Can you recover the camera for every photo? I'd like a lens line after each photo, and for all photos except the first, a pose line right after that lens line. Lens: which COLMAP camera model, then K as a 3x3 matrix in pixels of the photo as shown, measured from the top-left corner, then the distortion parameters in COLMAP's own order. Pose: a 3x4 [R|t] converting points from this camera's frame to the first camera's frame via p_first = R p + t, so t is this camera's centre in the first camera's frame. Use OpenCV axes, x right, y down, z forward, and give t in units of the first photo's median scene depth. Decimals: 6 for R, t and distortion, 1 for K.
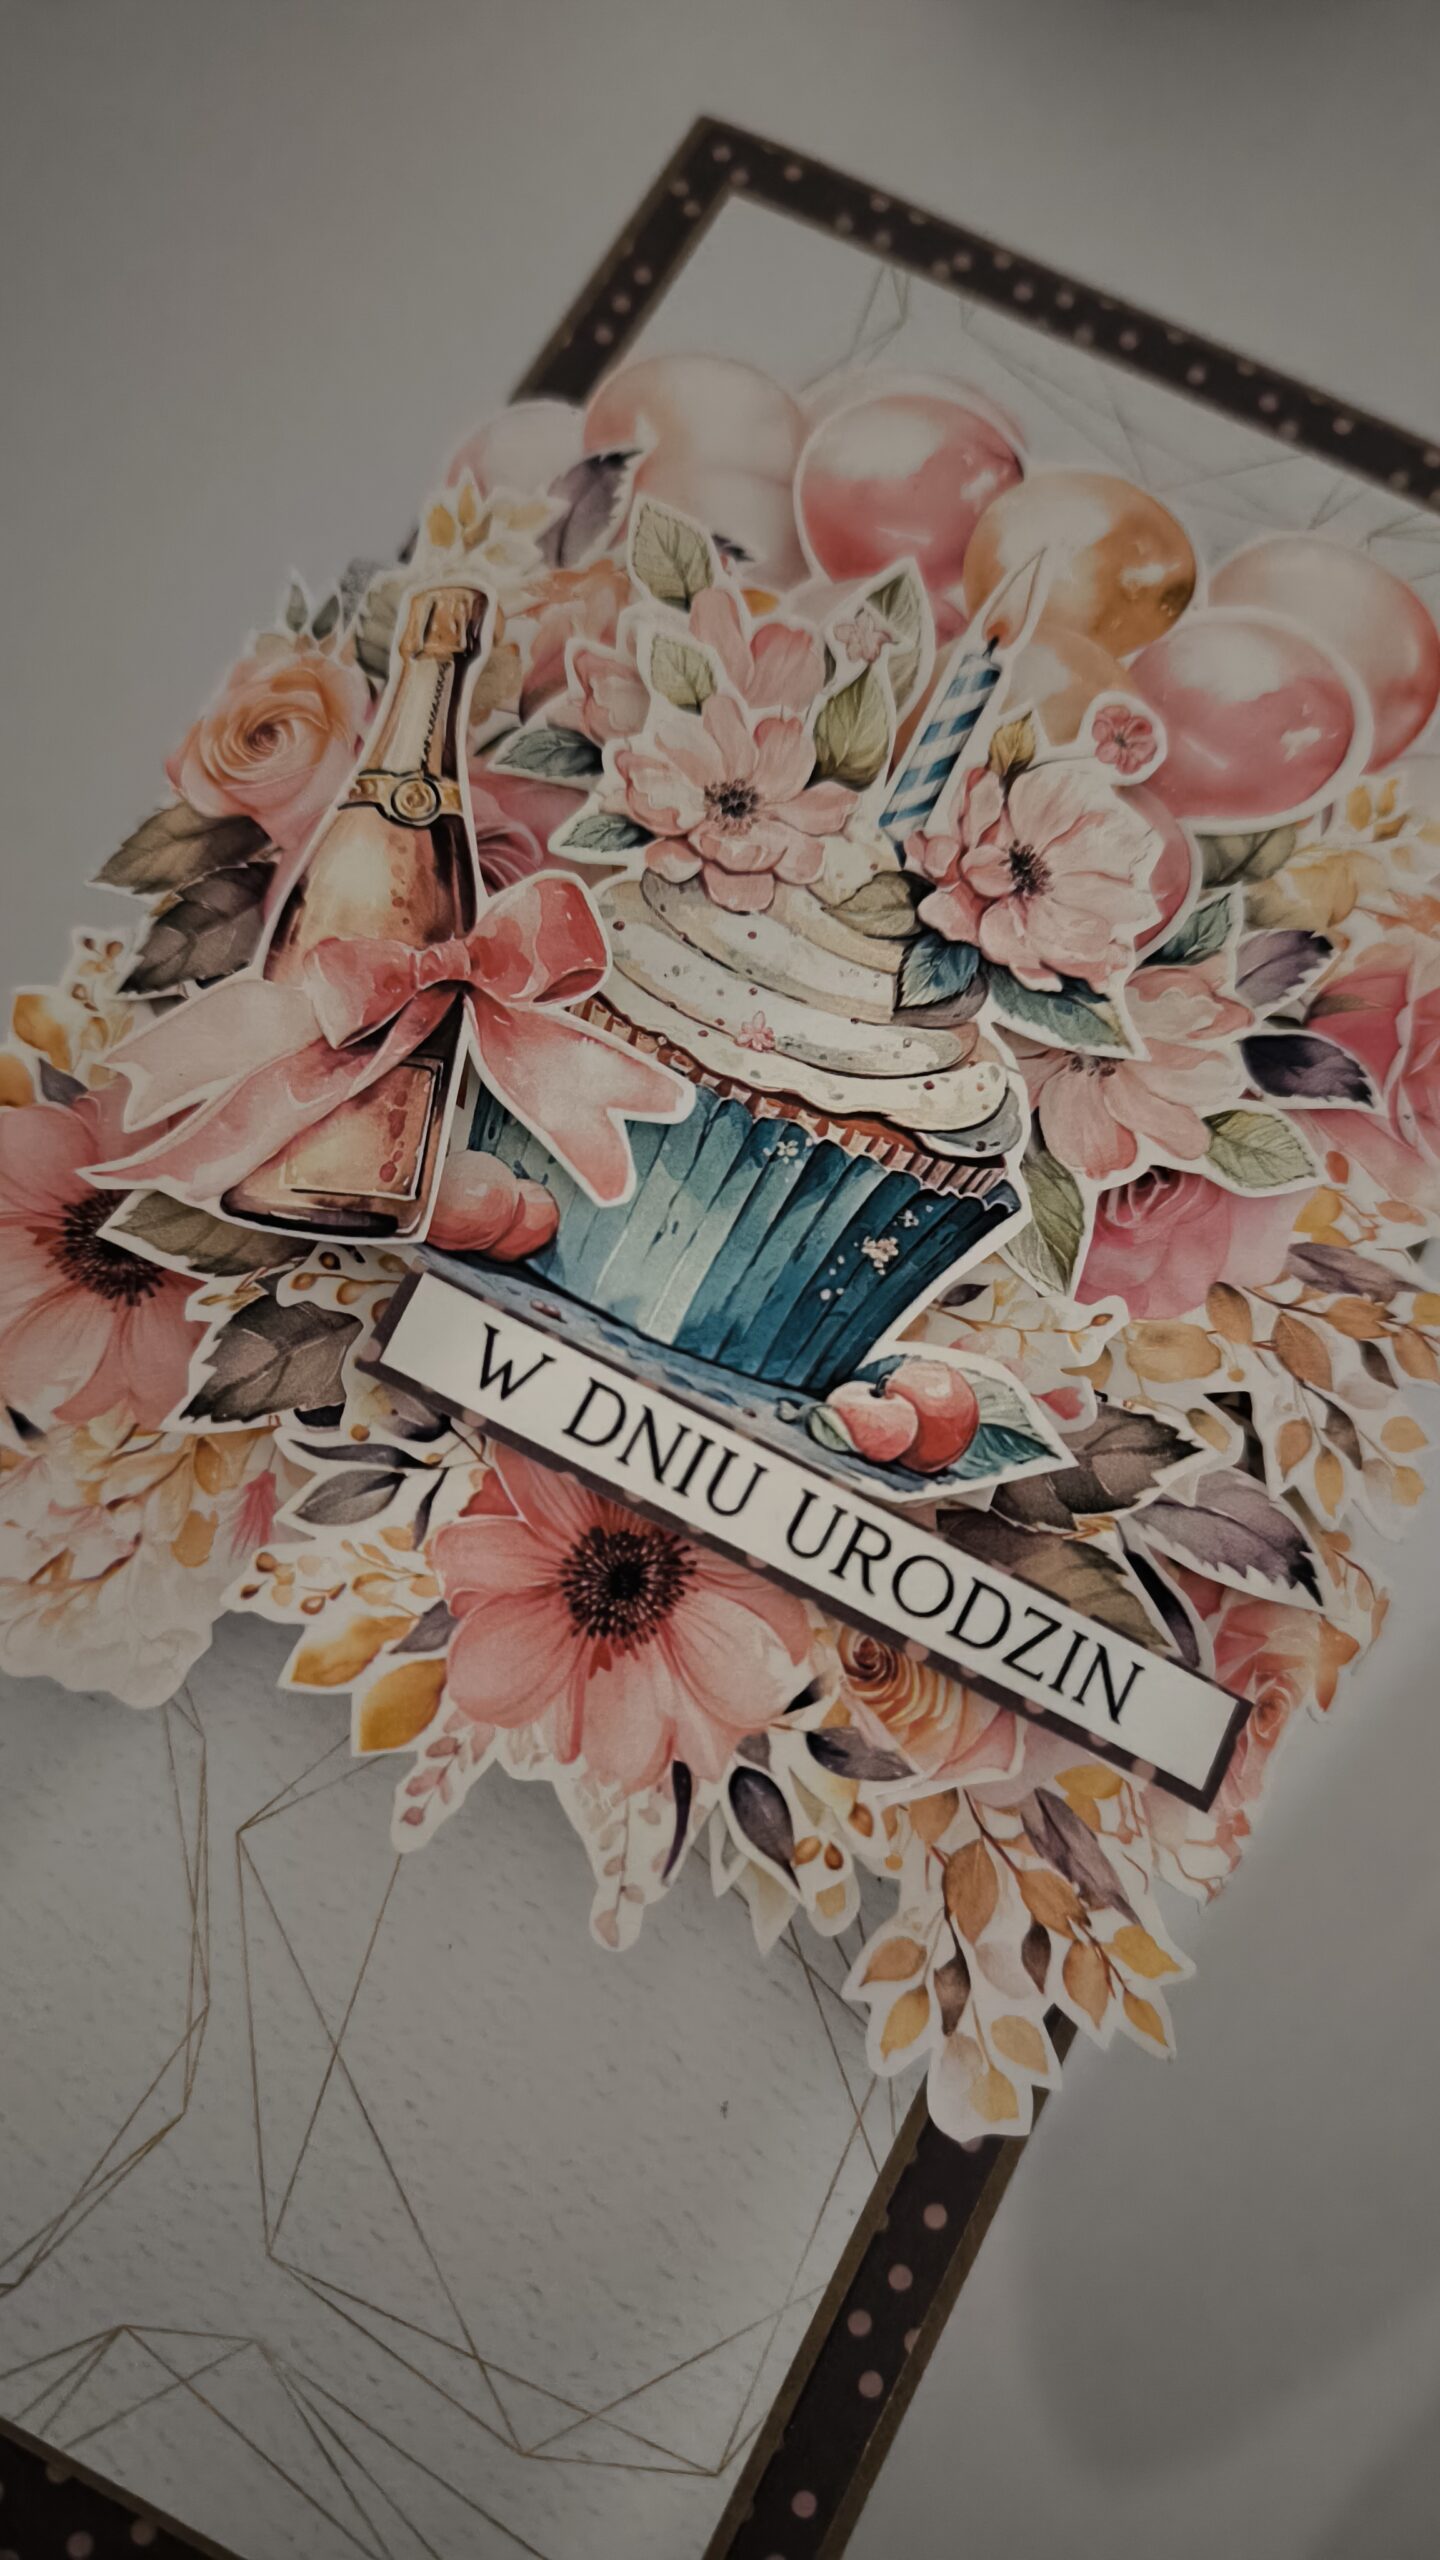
lens RADIAL K [[1877.2, 0, 693.7], [0, 1877.2, 1304.8], [0, 0, 1]] dist [-0.061848, 0.013715]
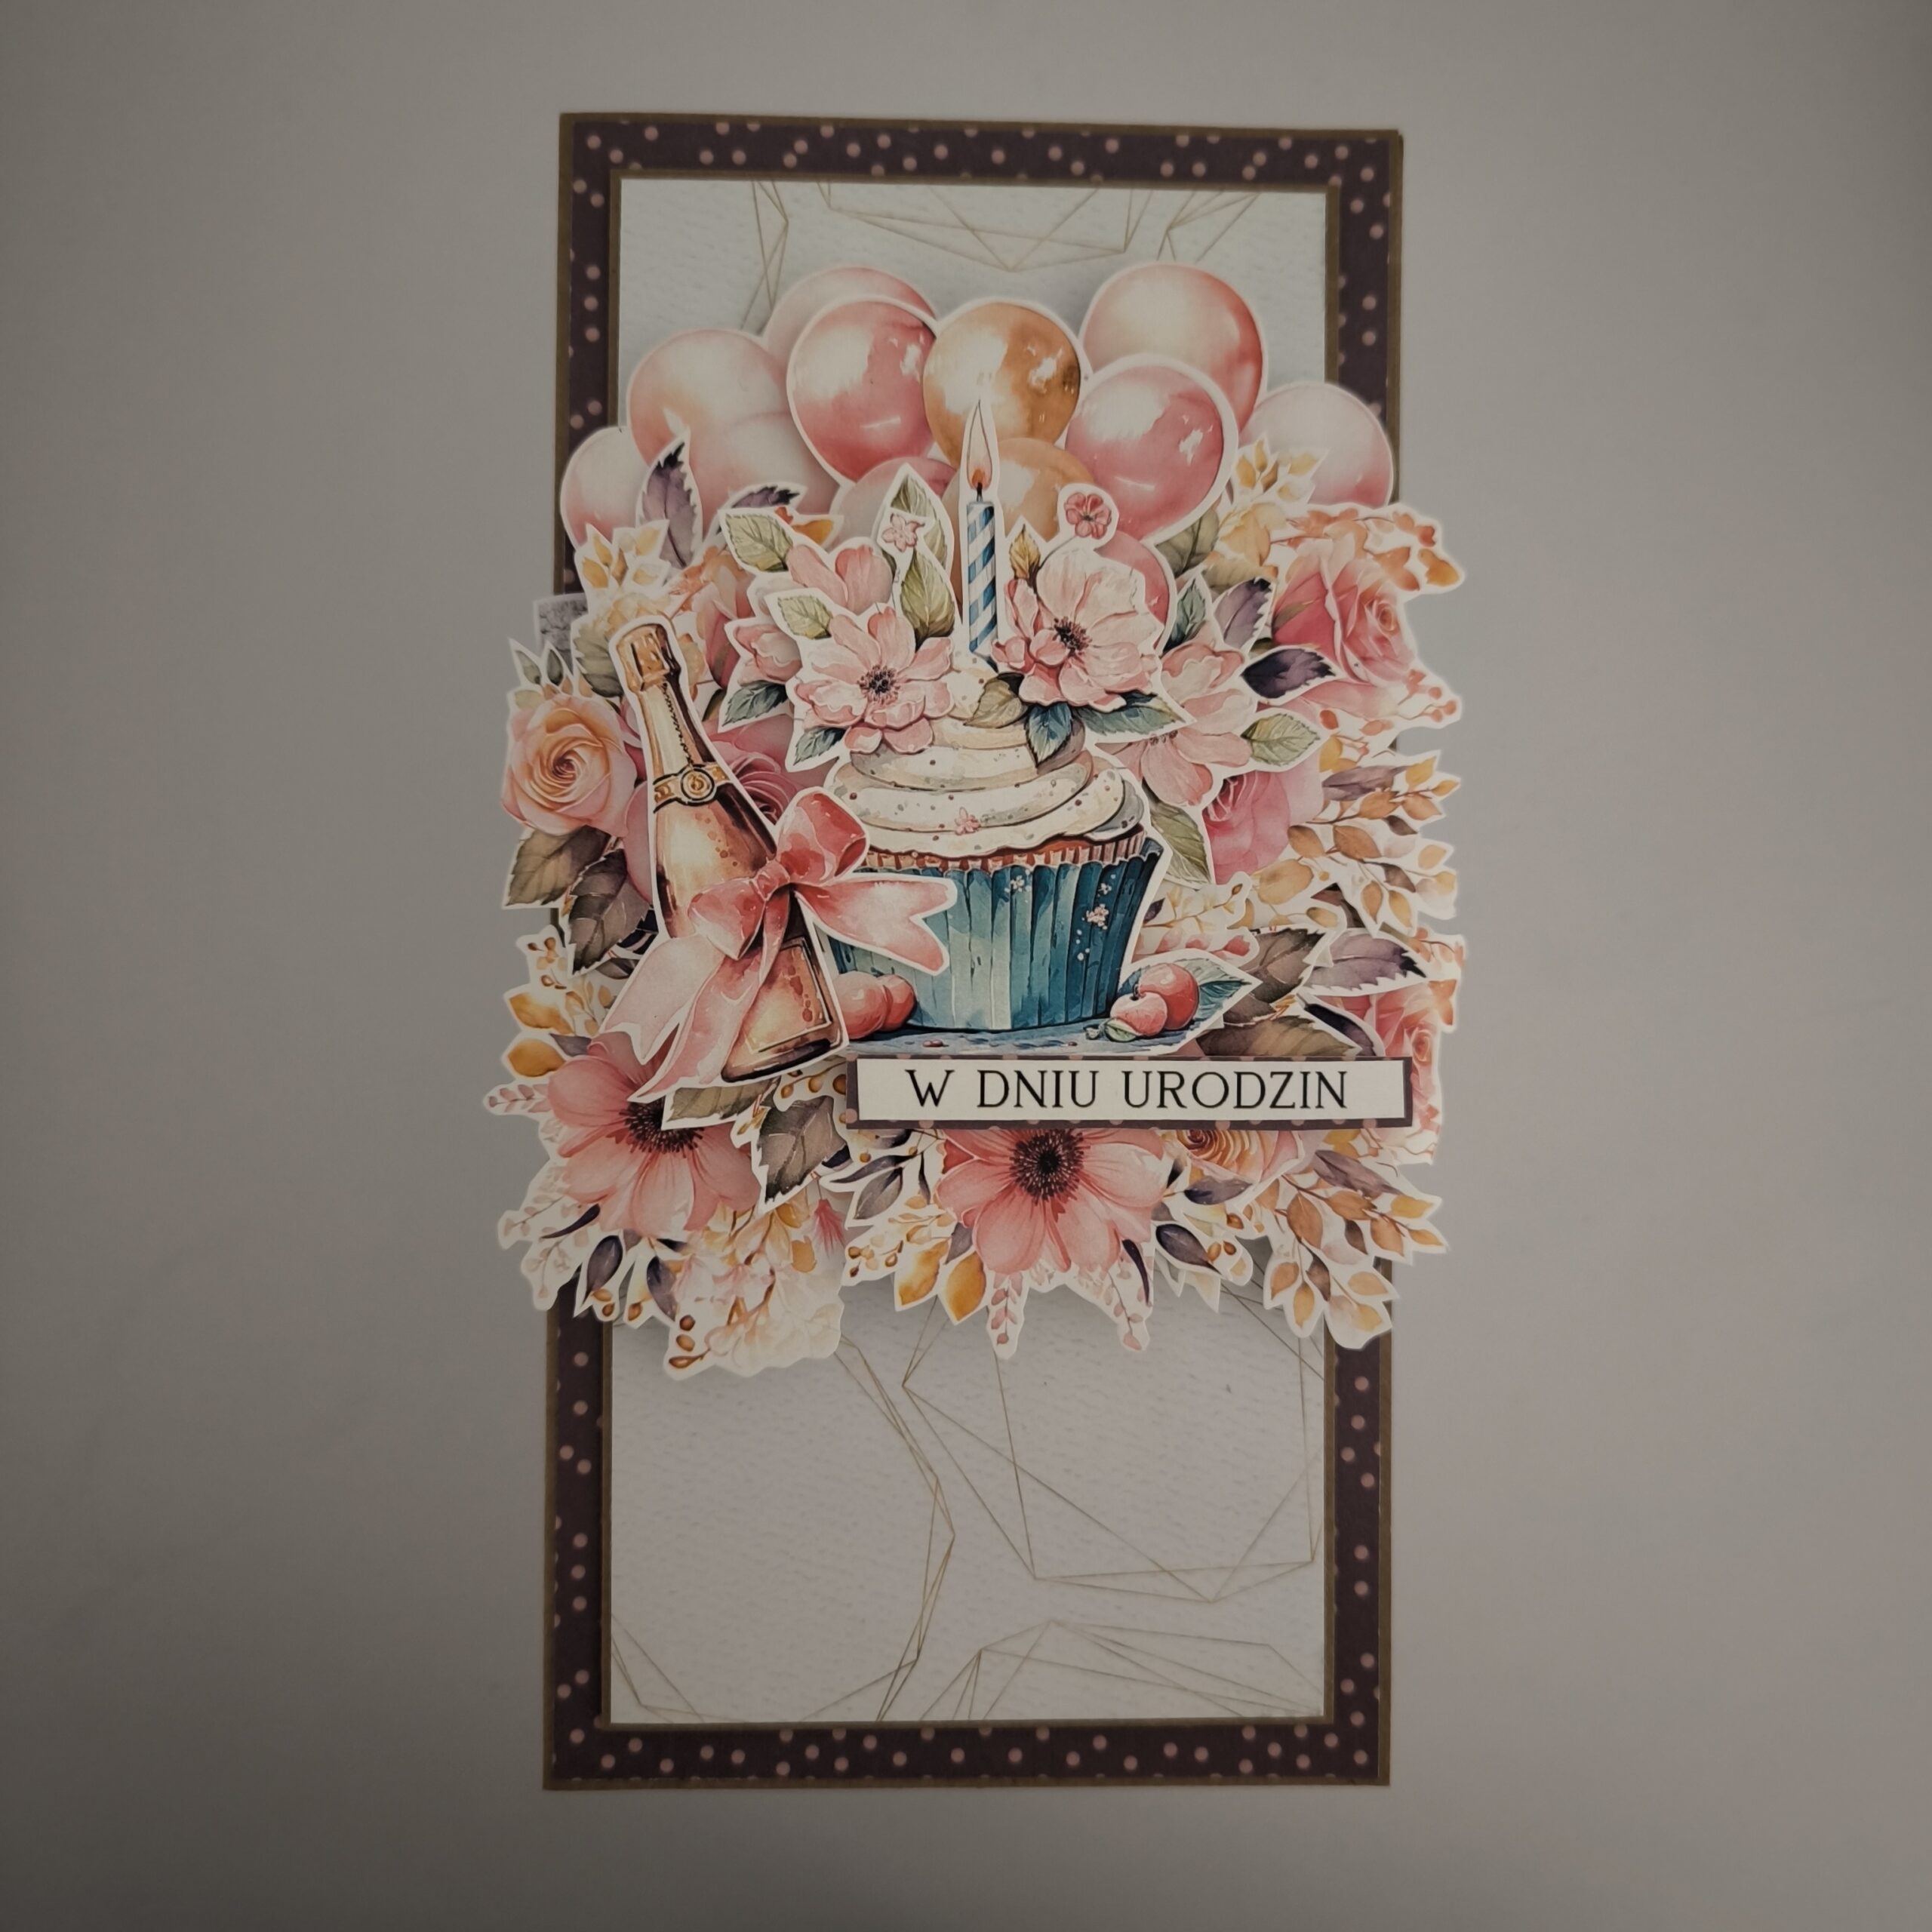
lens RADIAL K [[1860.7, 0, 955.4], [0, 1860.7, 968.3], [0, 0, 1]] dist [-0.049741, 0.000000]
pose [[0.889846, -0.456255, -0.002361, -0.026803], [0.441826, 0.860389, 0.254010, -0.445991], [-0.113863, -0.227073, 0.967199, -0.541270]]
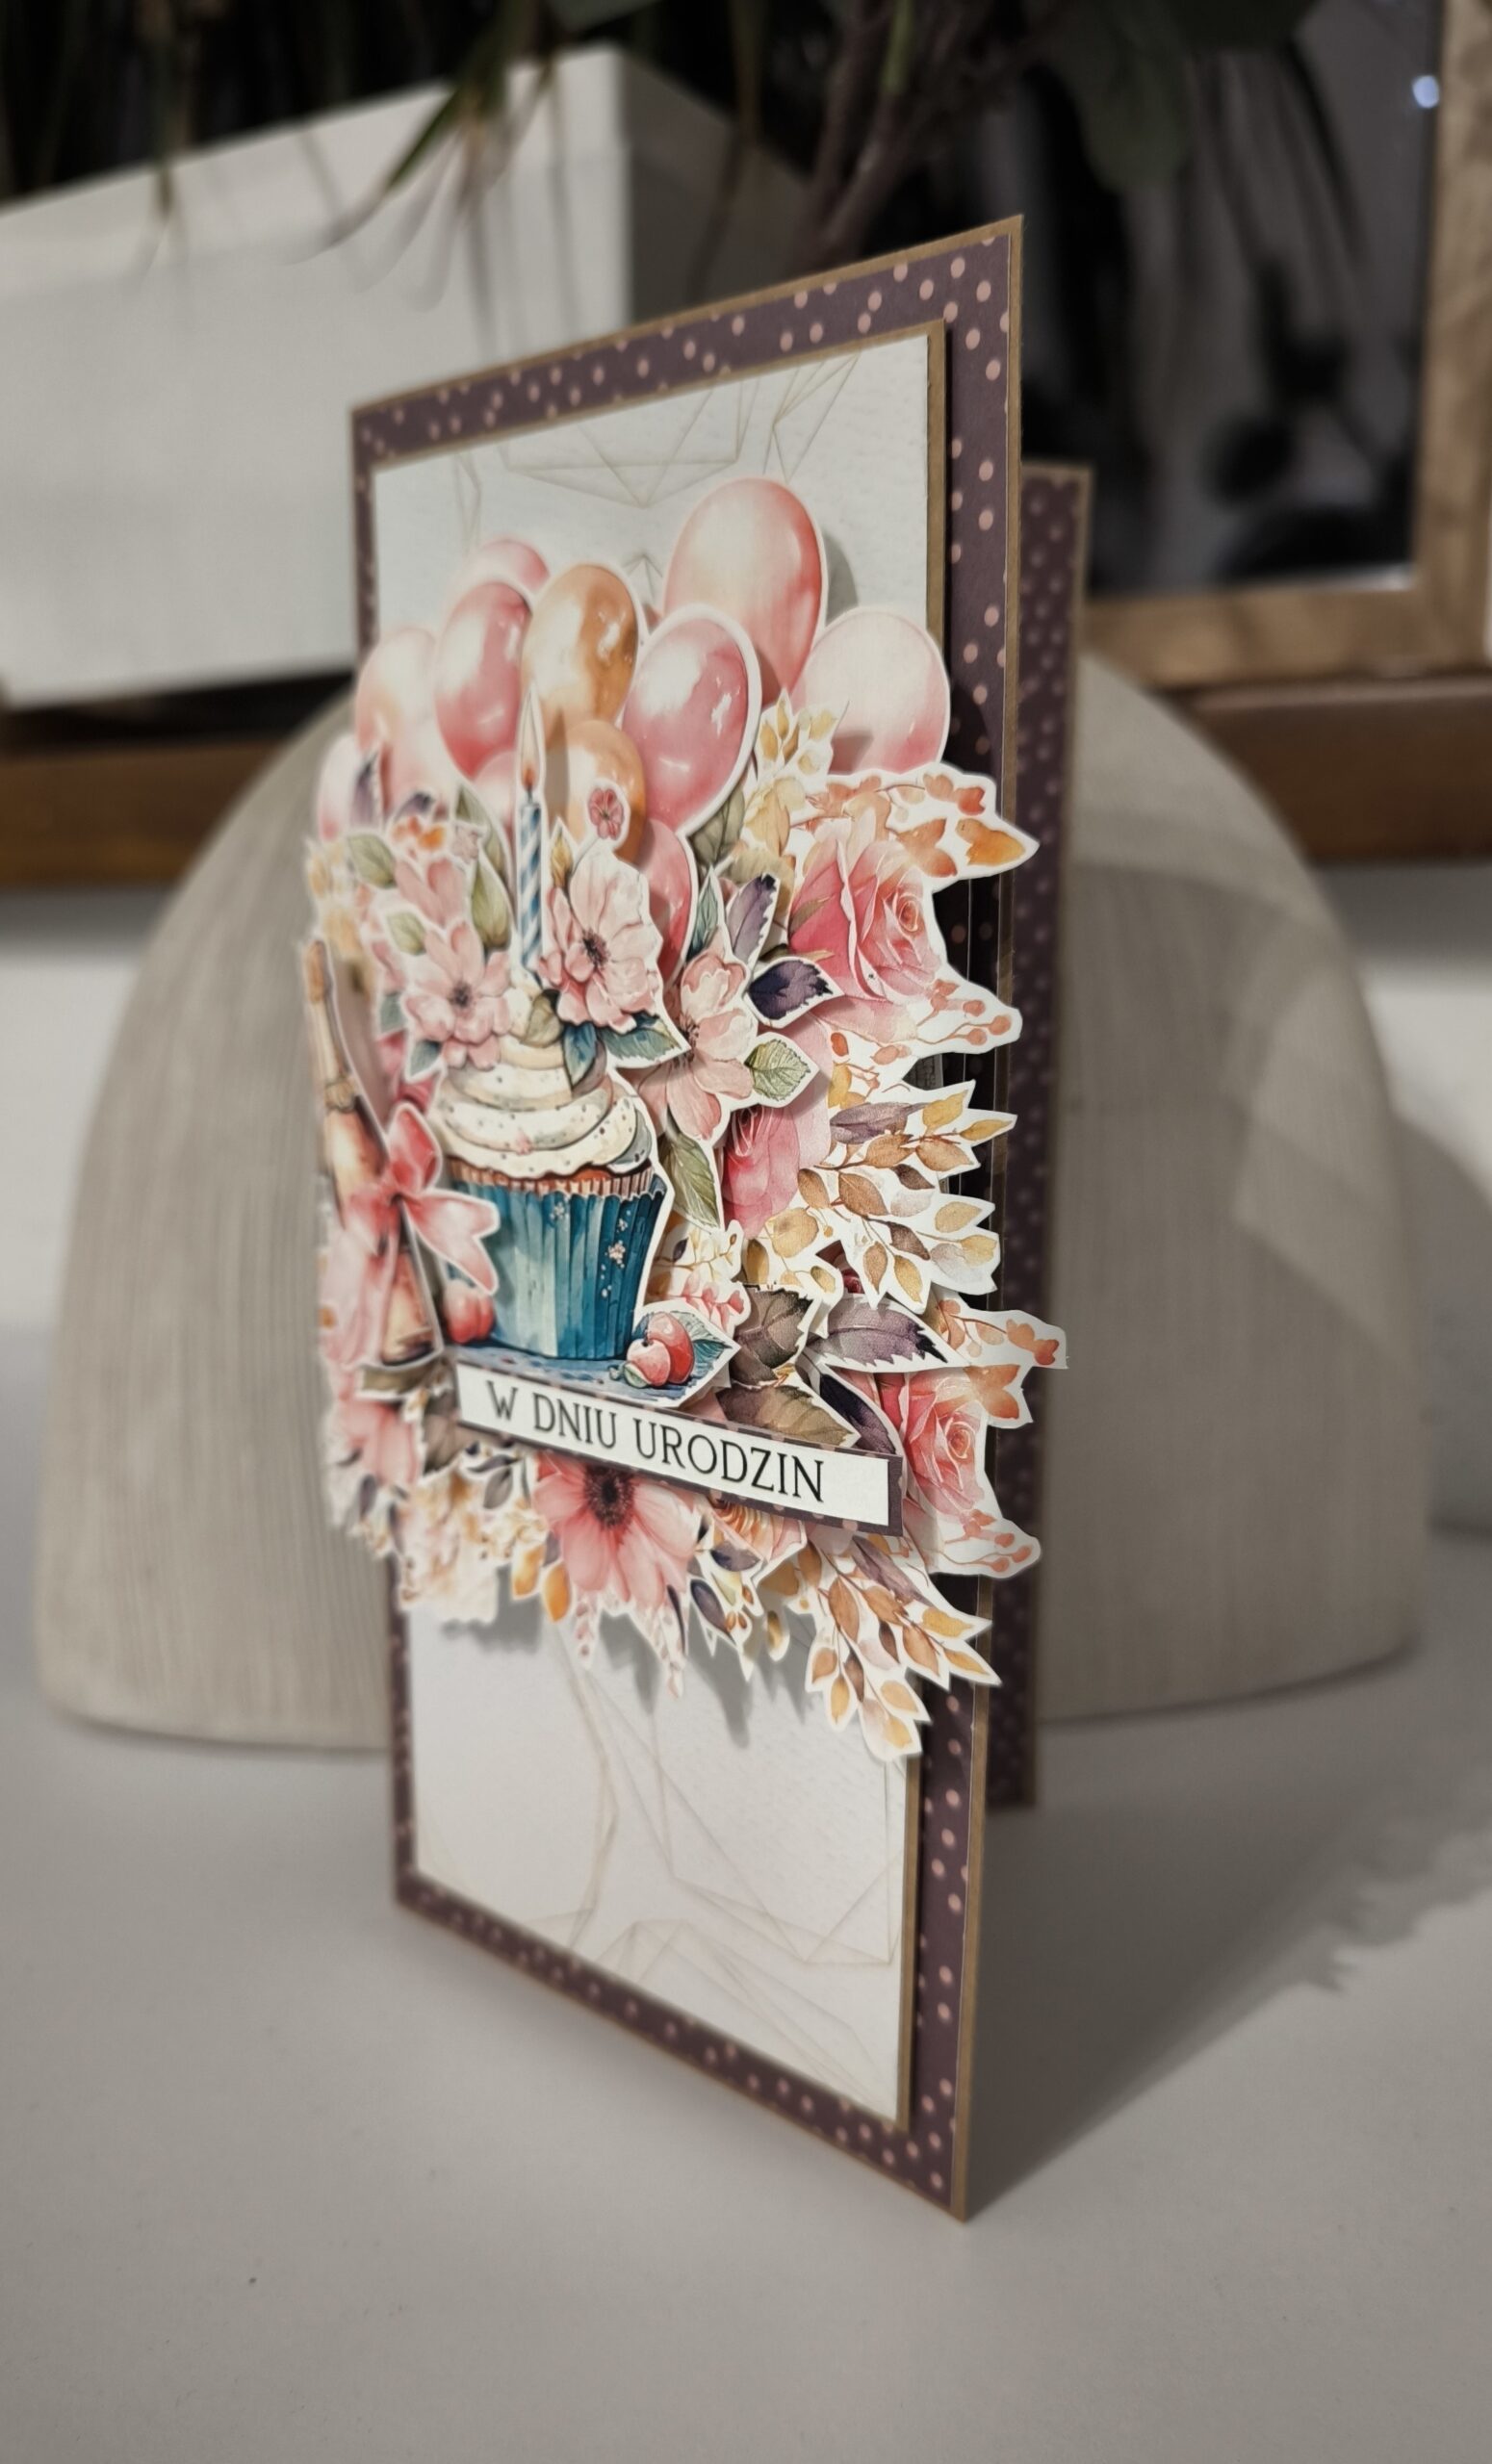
lens RADIAL K [[1937.5, 0, 765.2], [0, 1937.5, 1299.9], [0, 0, 1]] dist [-0.054639, -0.012220]
pose [[0.635733, -0.329792, -0.697912, 1.240785], [0.497248, 0.866518, 0.043480, -0.004055], [0.590414, -0.374677, 0.714863, -0.062800]]
